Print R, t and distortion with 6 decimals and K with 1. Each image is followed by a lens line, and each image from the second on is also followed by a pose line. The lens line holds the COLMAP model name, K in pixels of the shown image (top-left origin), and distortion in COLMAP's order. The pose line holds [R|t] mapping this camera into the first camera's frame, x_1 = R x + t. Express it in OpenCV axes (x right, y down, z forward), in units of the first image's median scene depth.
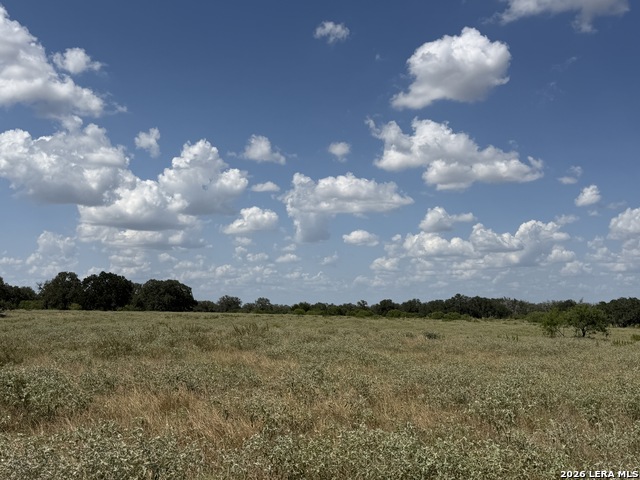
lens RADIAL K [[695.1, 0, 320.0], [0, 695.1, 240.0], [0, 0, 1]] dist [0.192730, -0.375809]
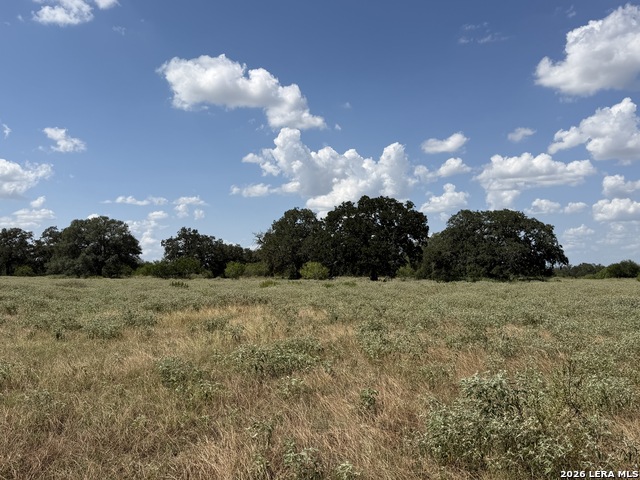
lens RADIAL K [[577.1, 0, 320.0], [0, 577.1, 240.0], [0, 0, 1]] dist [0.000425, -0.000276]
pose [[0.946749, -0.035619, -0.319998, -0.166224], [0.049093, 0.998211, 0.034138, 0.045965], [0.318209, -0.048030, 0.946803, 0.485450]]
